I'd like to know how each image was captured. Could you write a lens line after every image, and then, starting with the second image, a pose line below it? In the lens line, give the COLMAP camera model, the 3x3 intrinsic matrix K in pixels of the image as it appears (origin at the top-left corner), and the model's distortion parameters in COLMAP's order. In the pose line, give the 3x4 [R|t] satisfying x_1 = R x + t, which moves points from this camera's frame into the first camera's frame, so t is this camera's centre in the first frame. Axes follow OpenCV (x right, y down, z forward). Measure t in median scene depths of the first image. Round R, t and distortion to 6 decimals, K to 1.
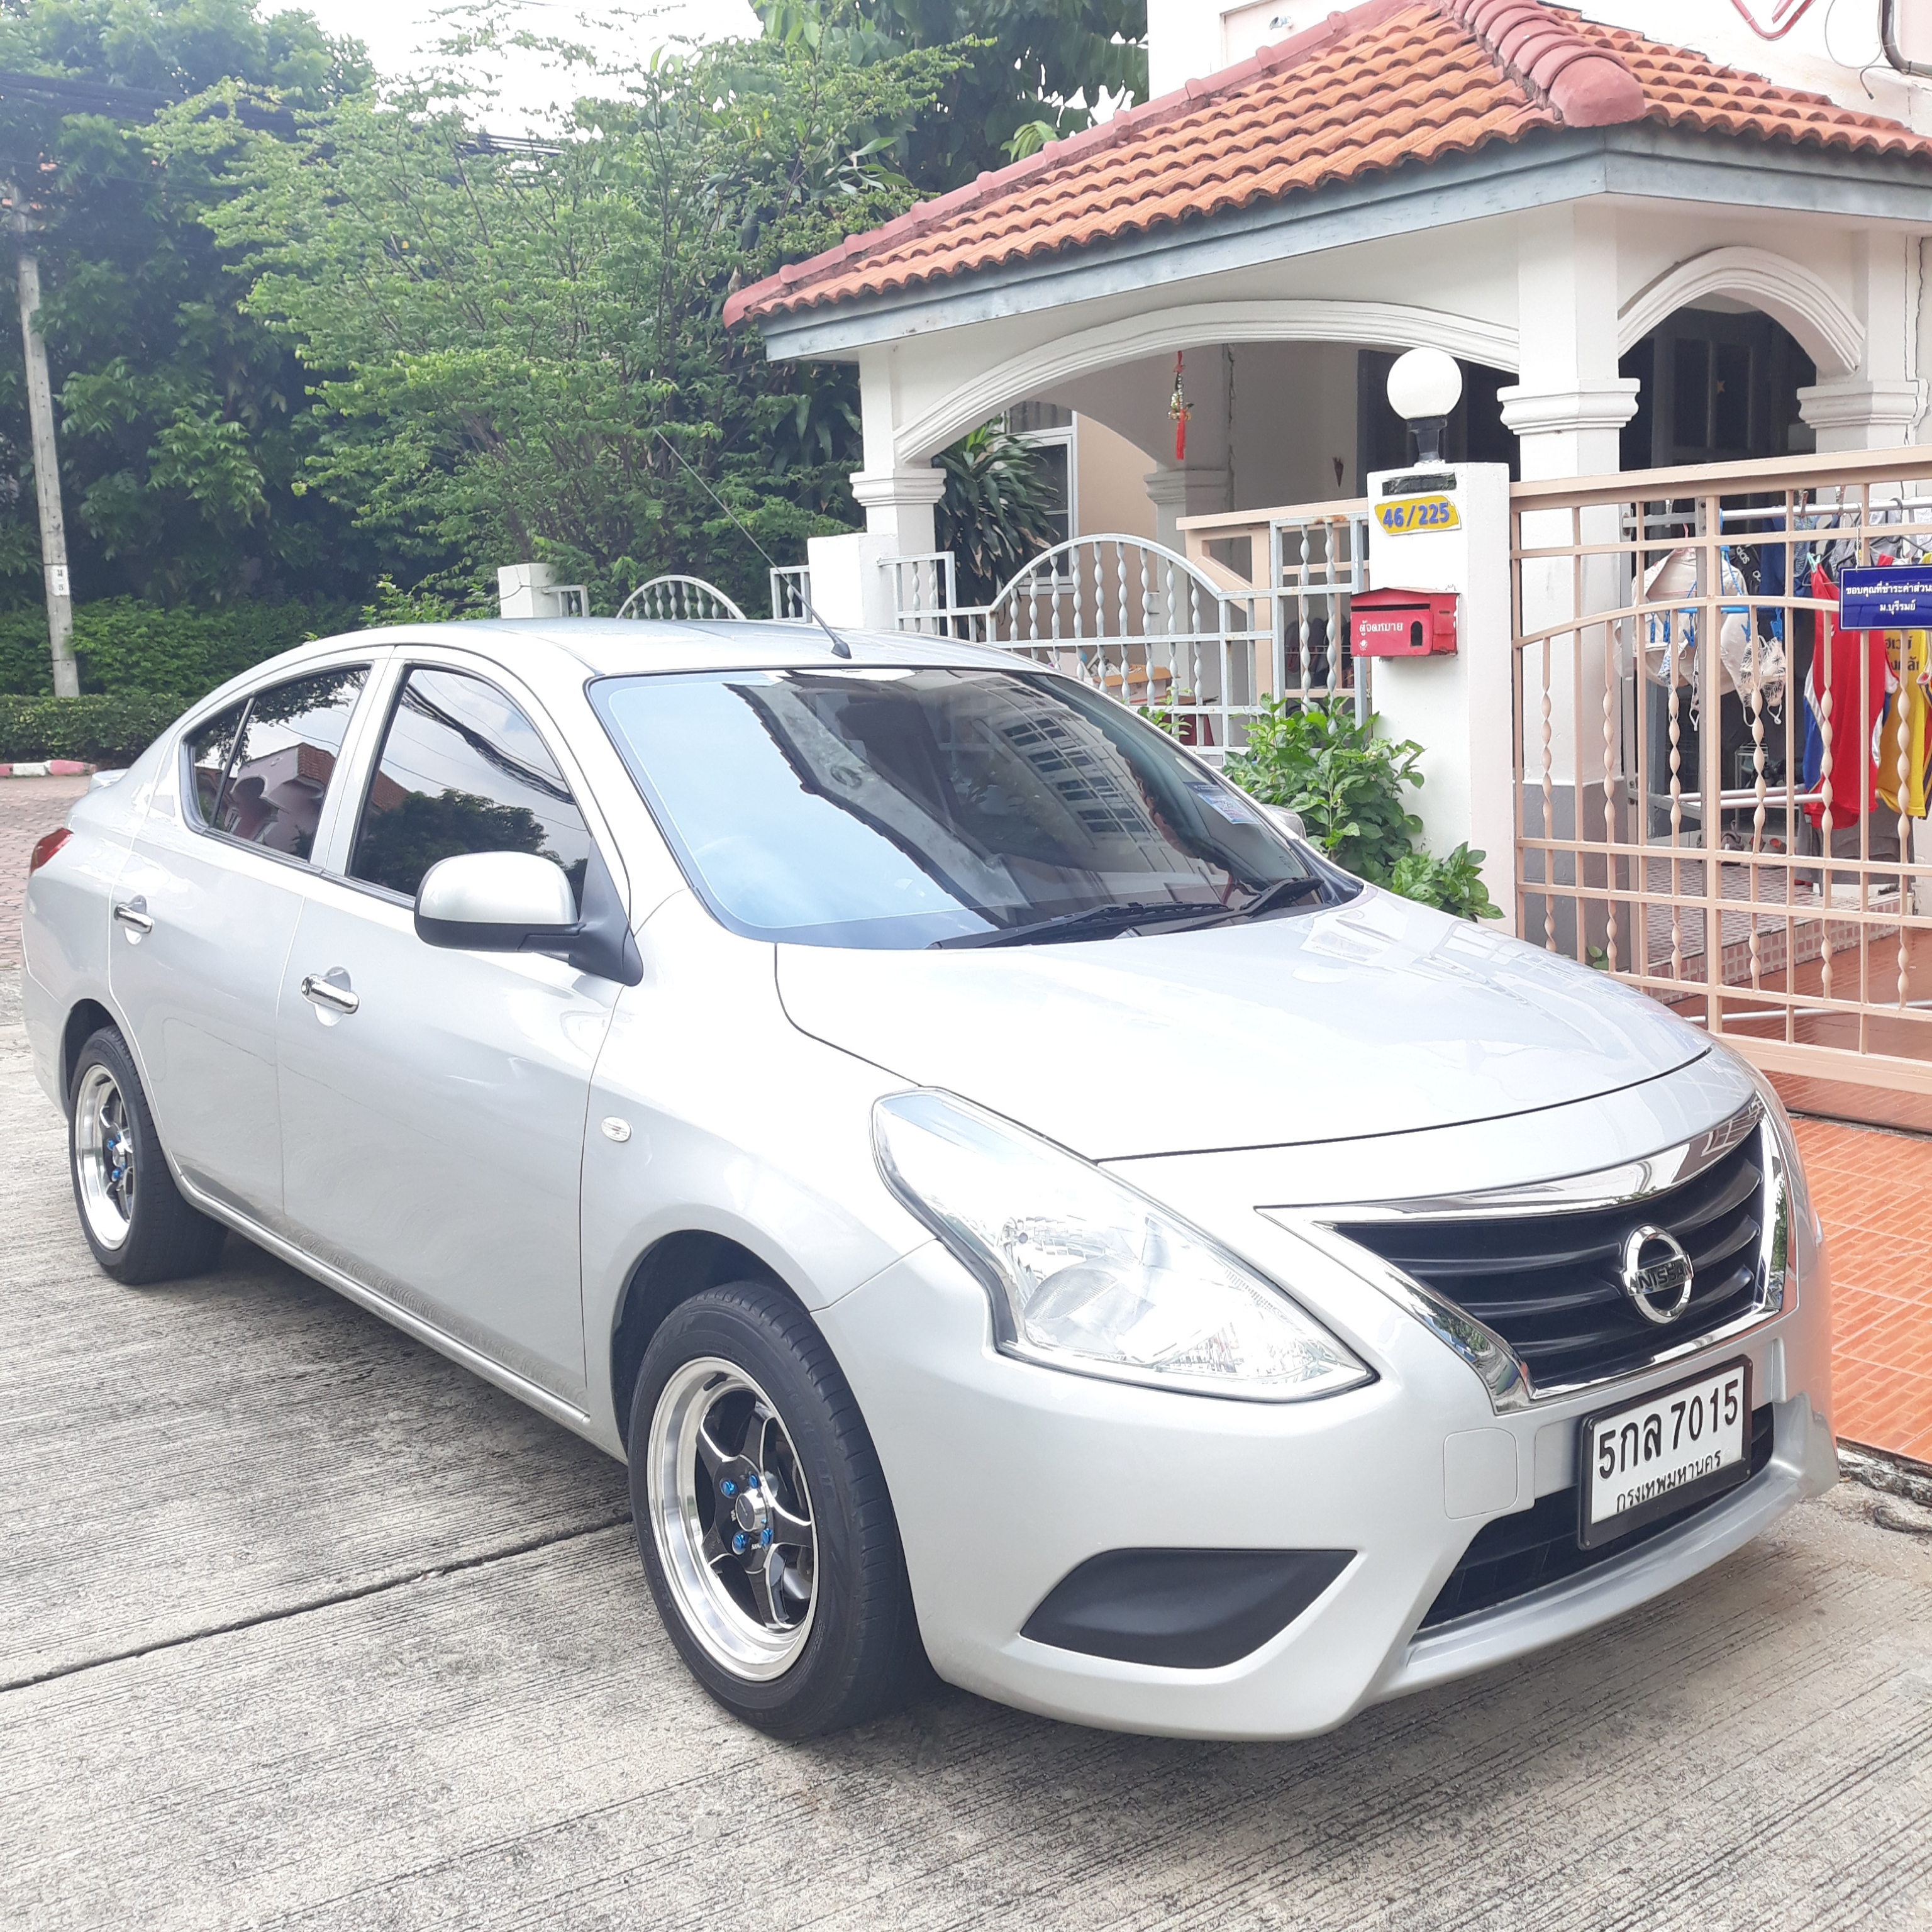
lens RADIAL K [[2114.5, 0, 966.0], [0, 2114.5, 966.0], [0, 0, 1]] dist [0.044320, -0.156039]
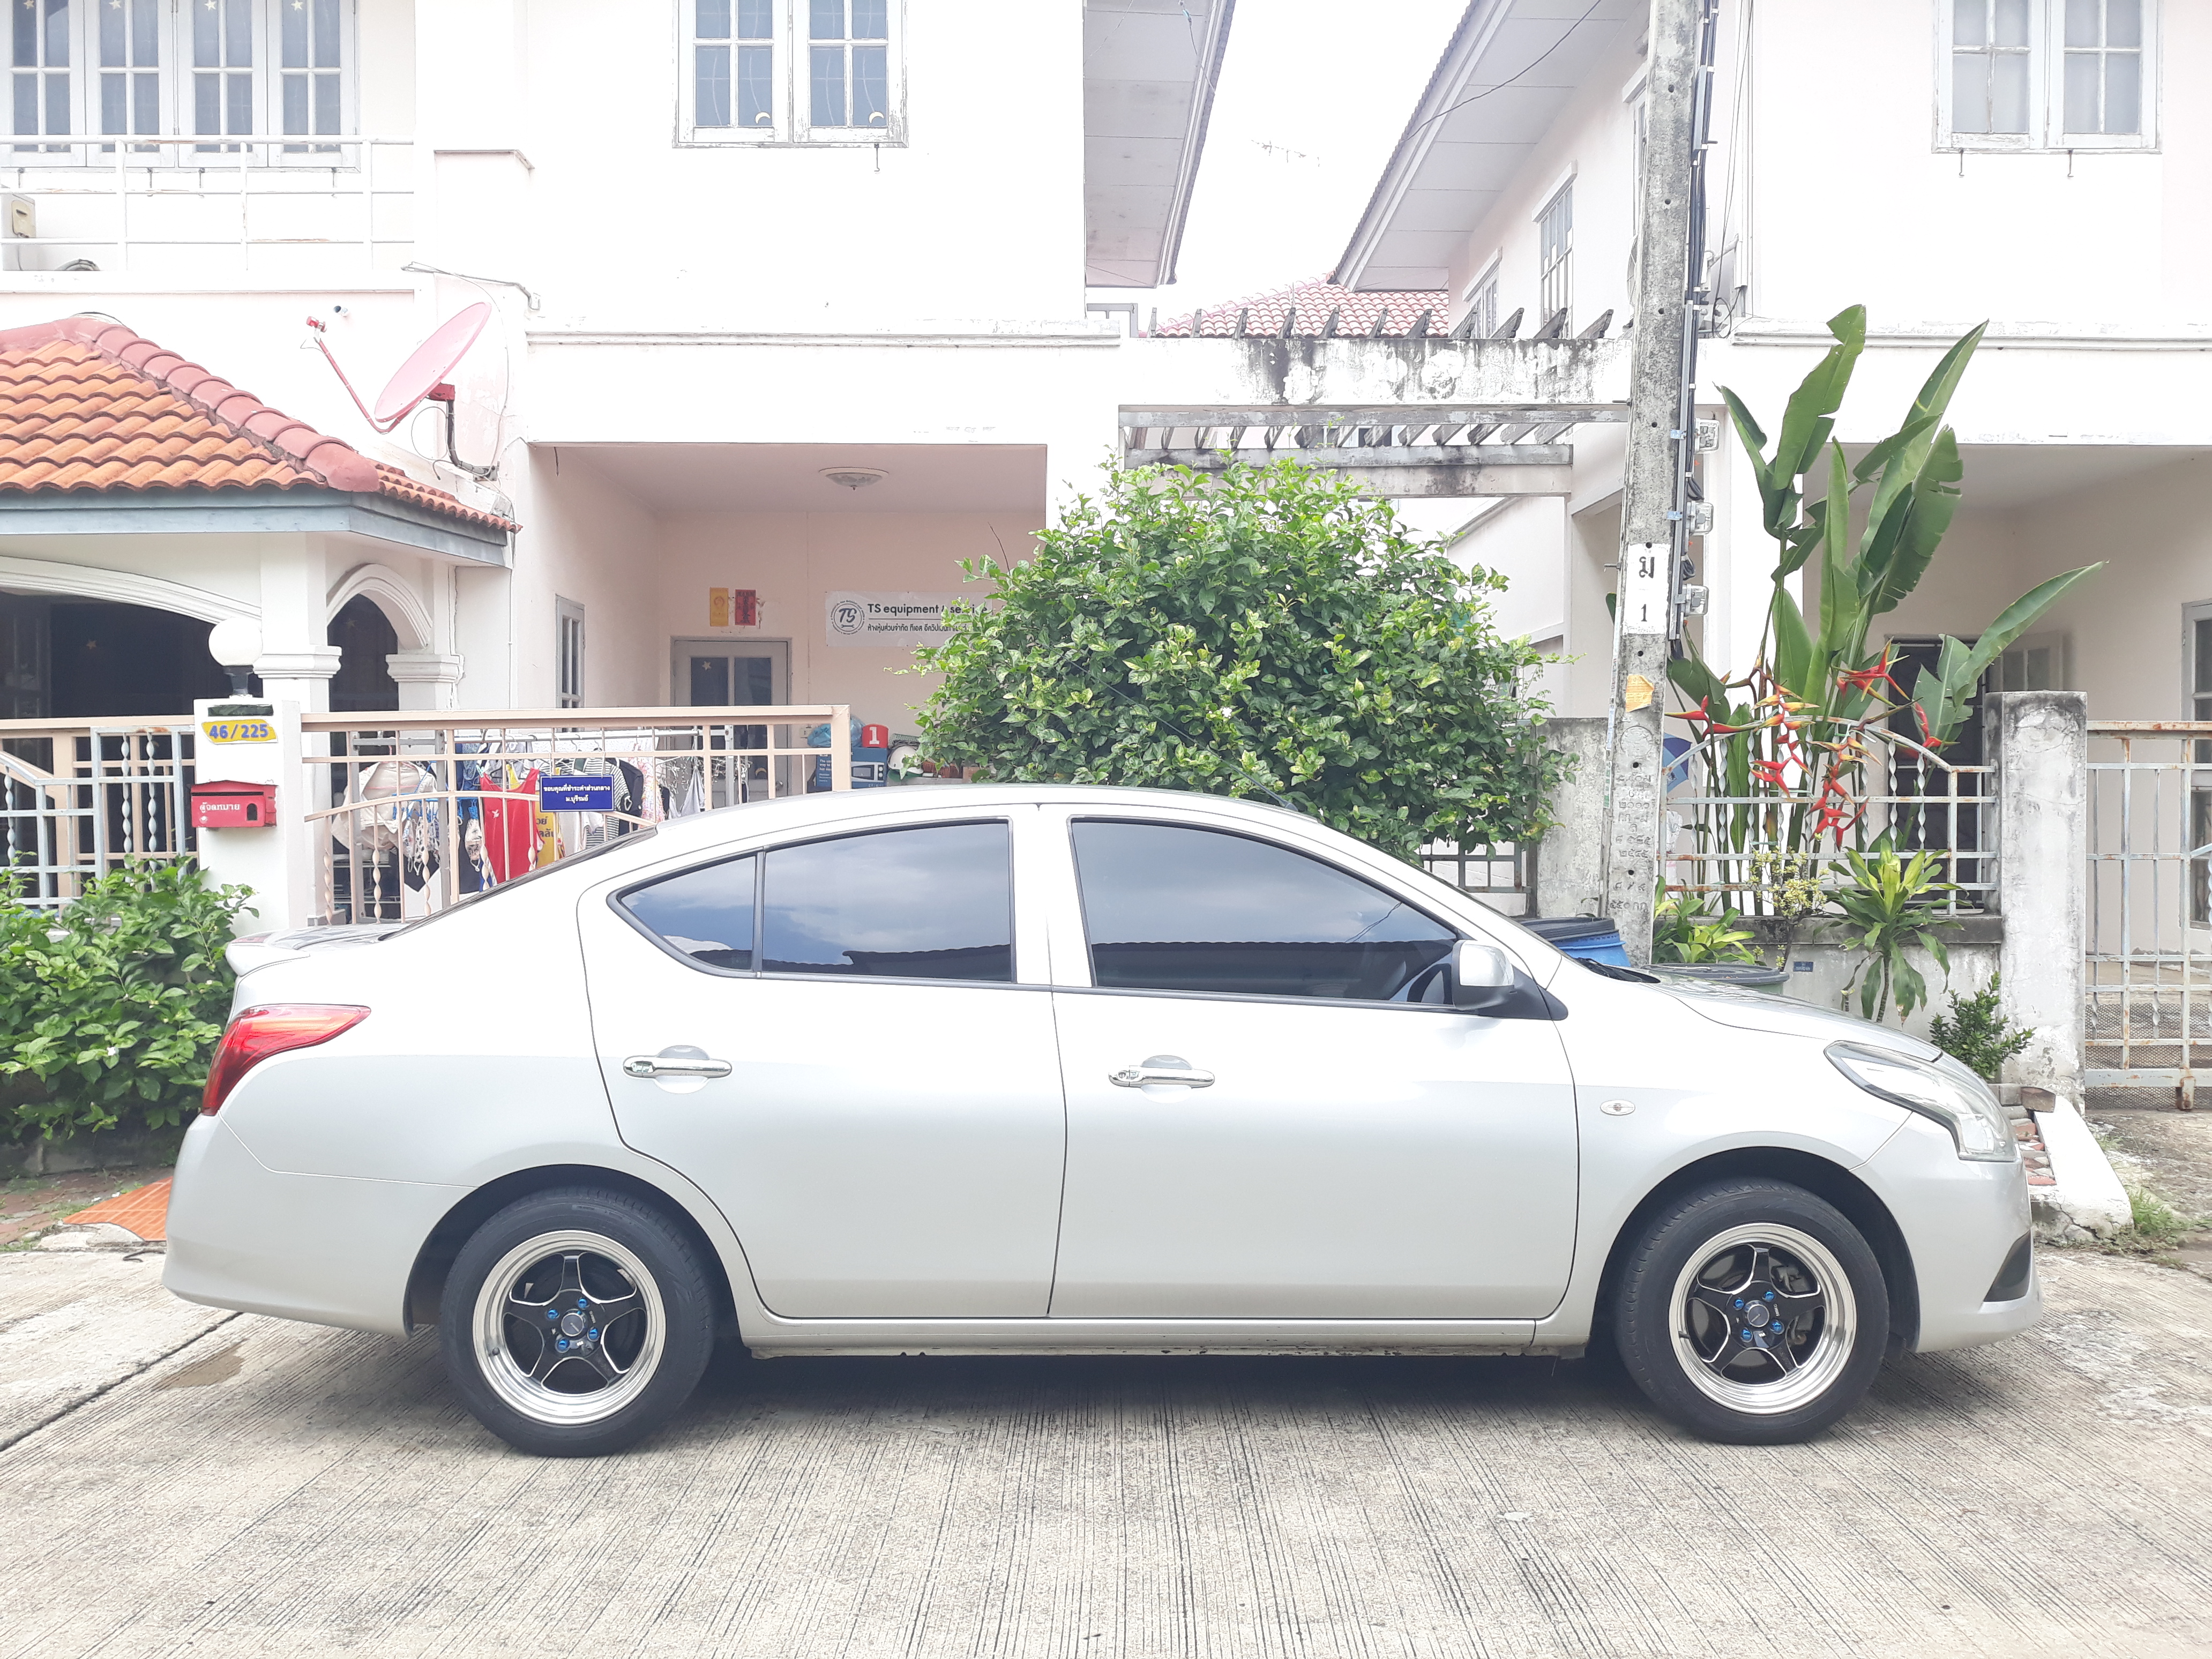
lens RADIAL K [[1902.2, 0, 1106.0], [0, 1902.2, 829.5], [0, 0, 1]] dist [-0.020730, -0.009715]
pose [[0.601383, 0.004882, 0.798946, -0.666193], [0.118434, 0.988389, -0.095187, 0.066889], [-0.790134, 0.151866, 0.593823, -0.321627]]
